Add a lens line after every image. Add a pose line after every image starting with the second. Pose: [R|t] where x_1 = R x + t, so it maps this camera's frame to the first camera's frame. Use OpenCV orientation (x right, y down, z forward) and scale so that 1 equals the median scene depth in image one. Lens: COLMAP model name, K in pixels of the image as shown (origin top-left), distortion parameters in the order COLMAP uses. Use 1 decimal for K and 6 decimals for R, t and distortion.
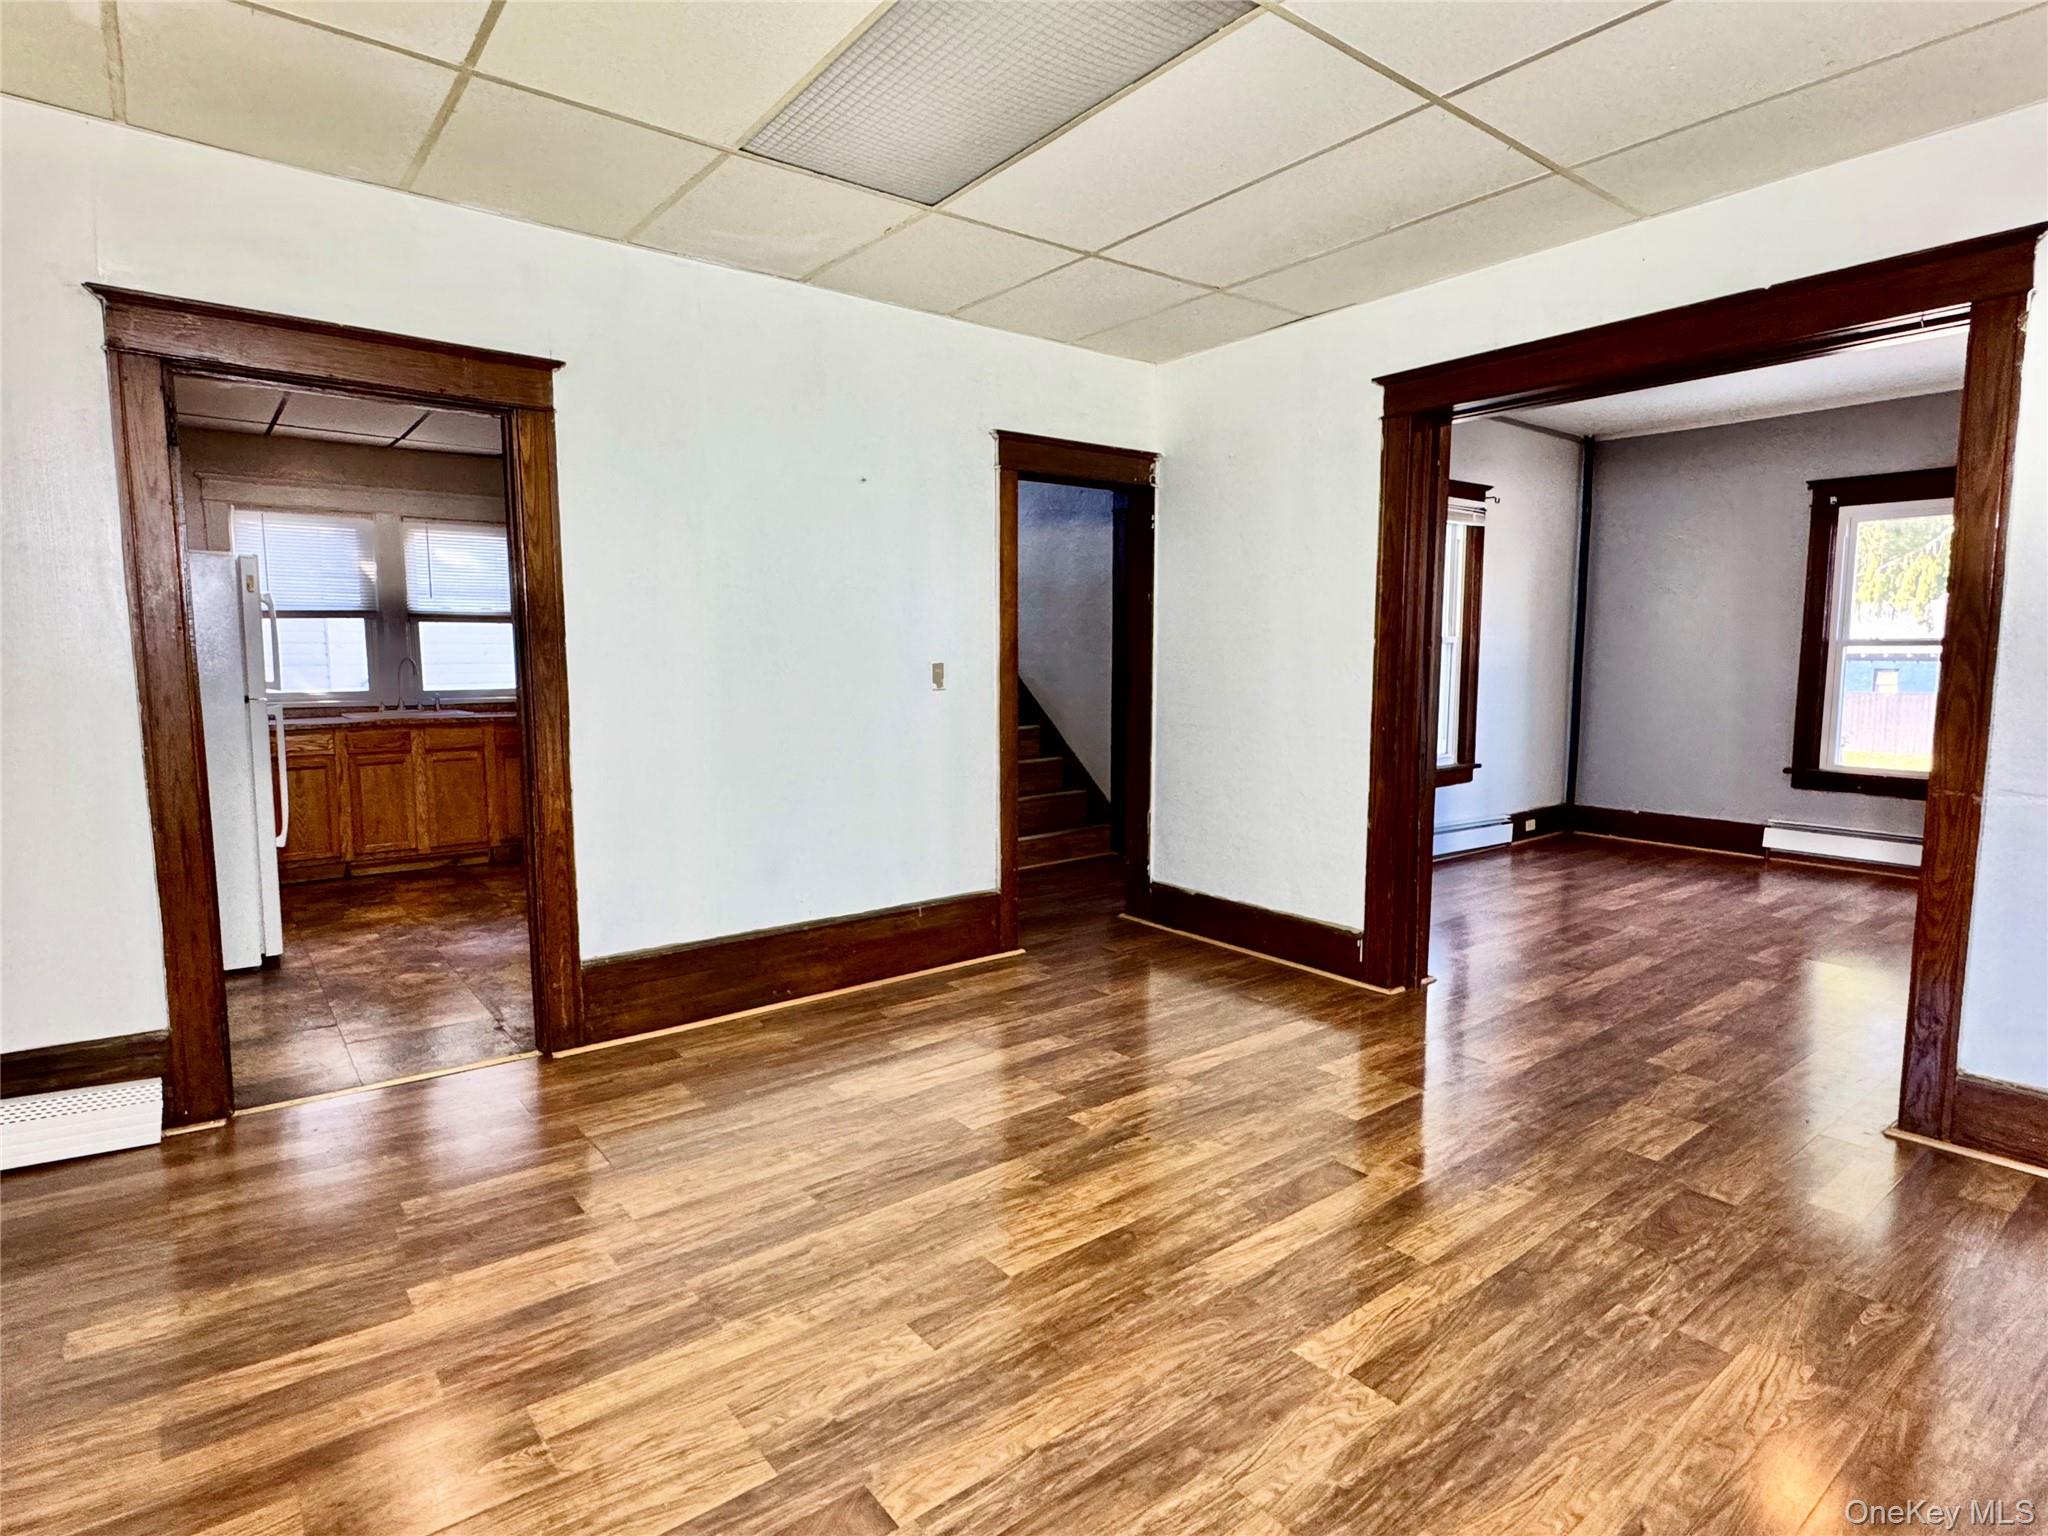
lens RADIAL K [[1083.3, 0, 1009.0], [0, 1083.3, 753.0], [0, 0, 1]] dist [-0.000610, 0.000073]
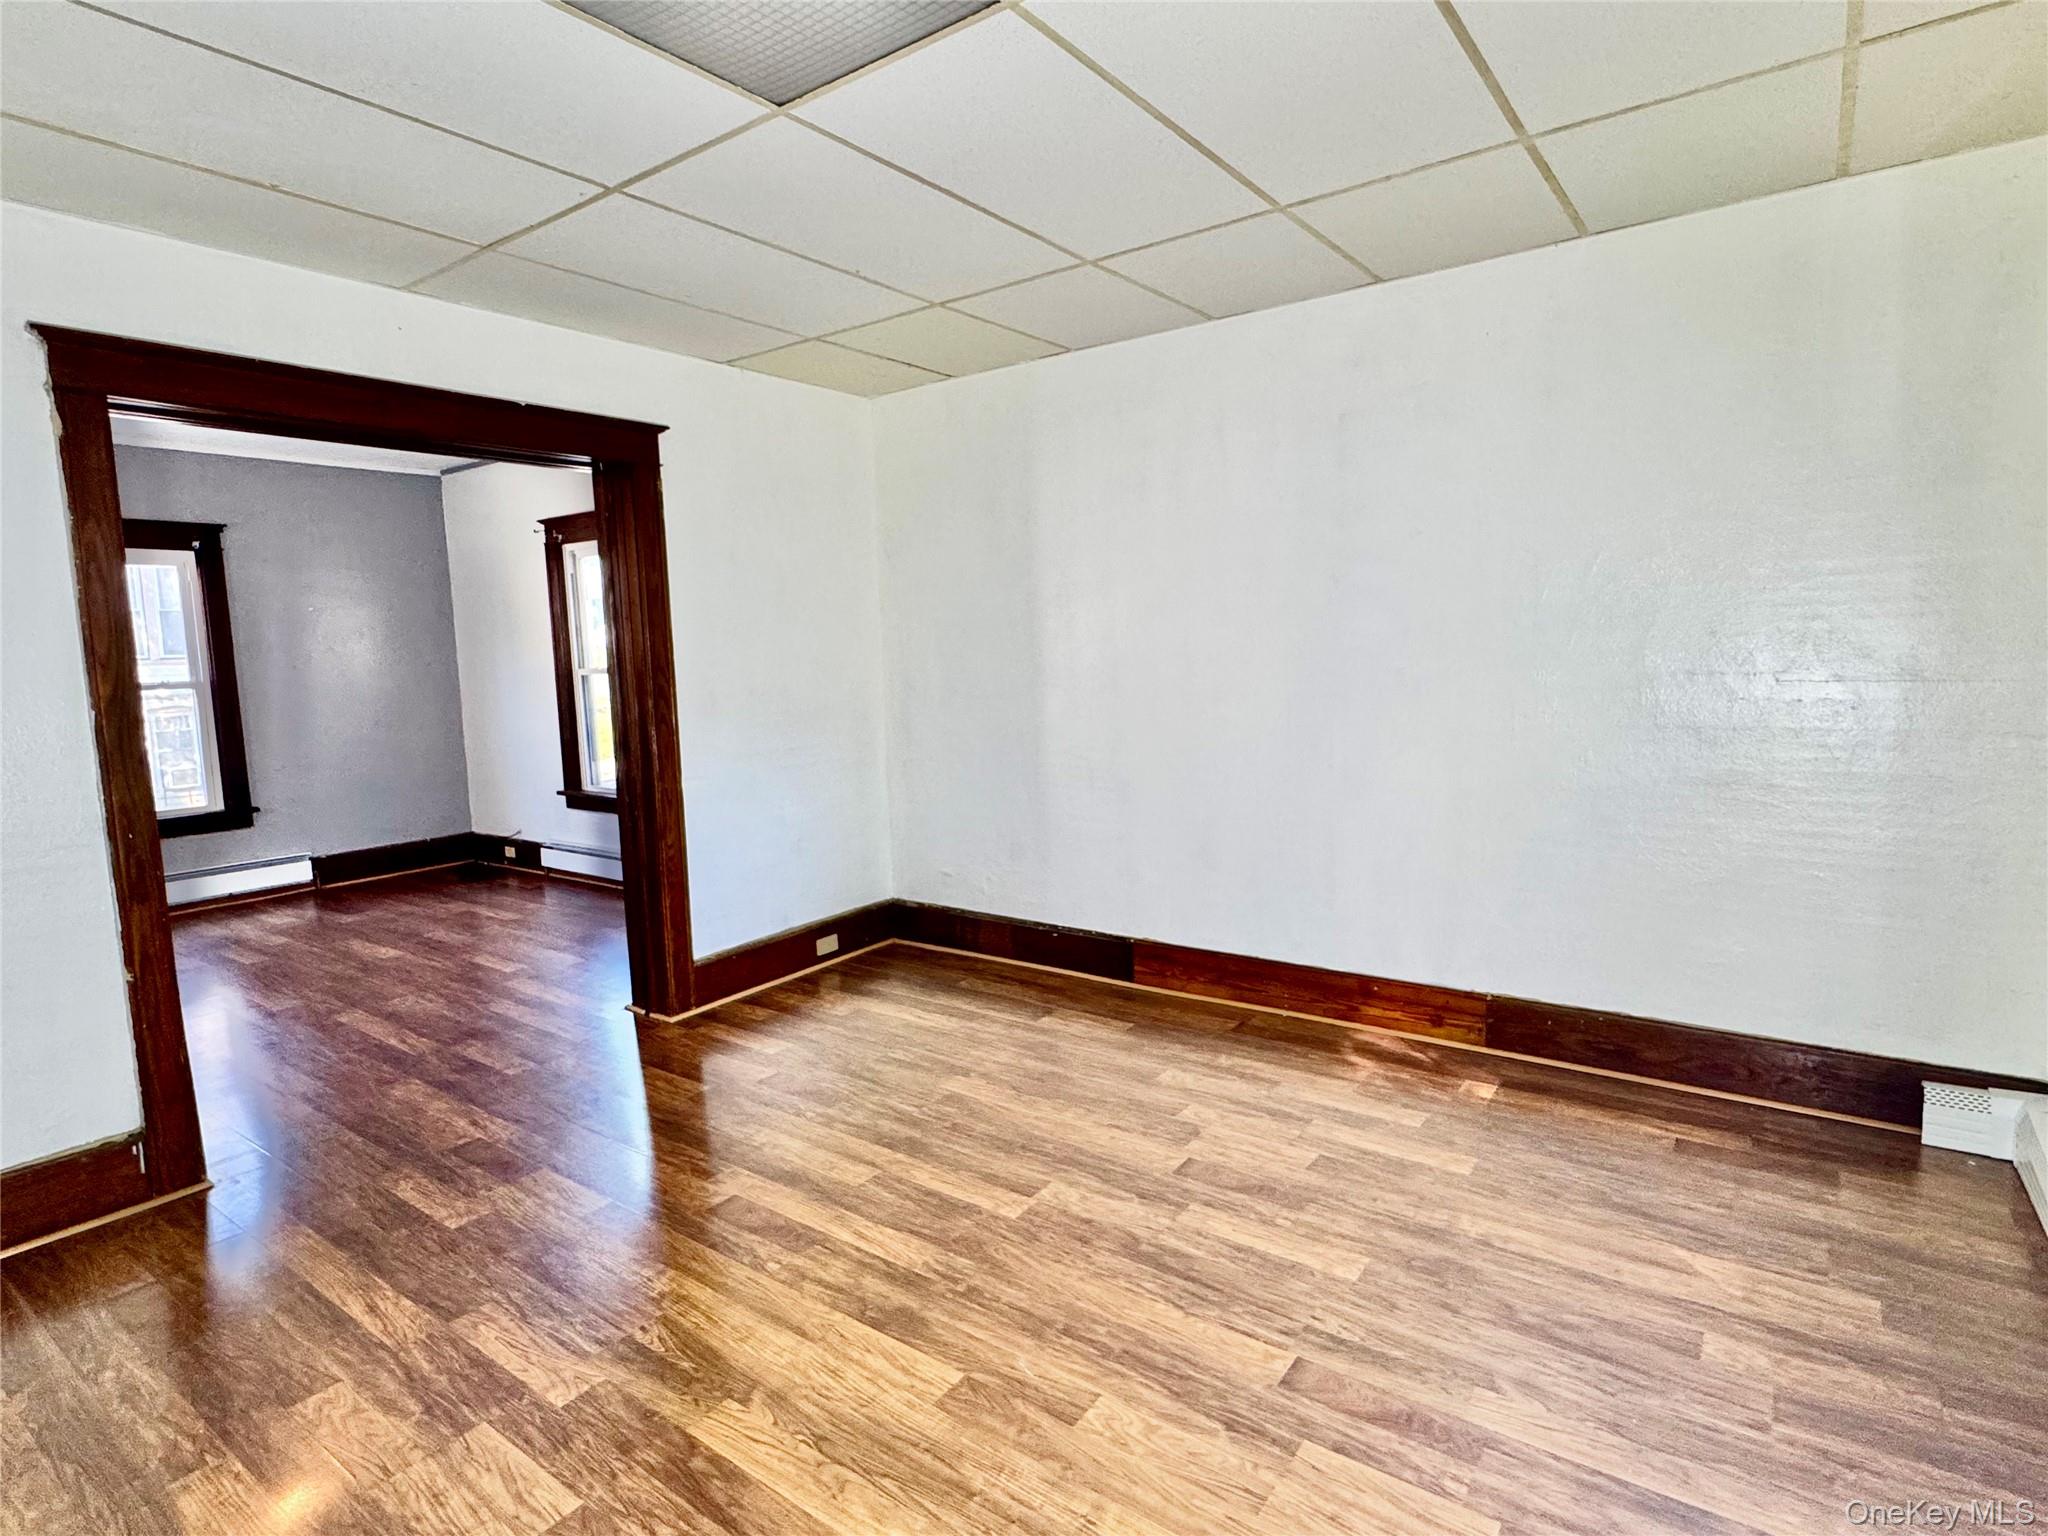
lens RADIAL K [[1083.3, 0, 1010.0], [0, 1083.3, 782.6], [0, 0, 1]] dist [-0.000610, 0.000073]
pose [[-0.280816, -0.114400, 0.952919, -0.914030], [0.118057, 0.981213, 0.152587, -0.185848], [-0.952473, 0.155348, -0.262035, 1.192773]]
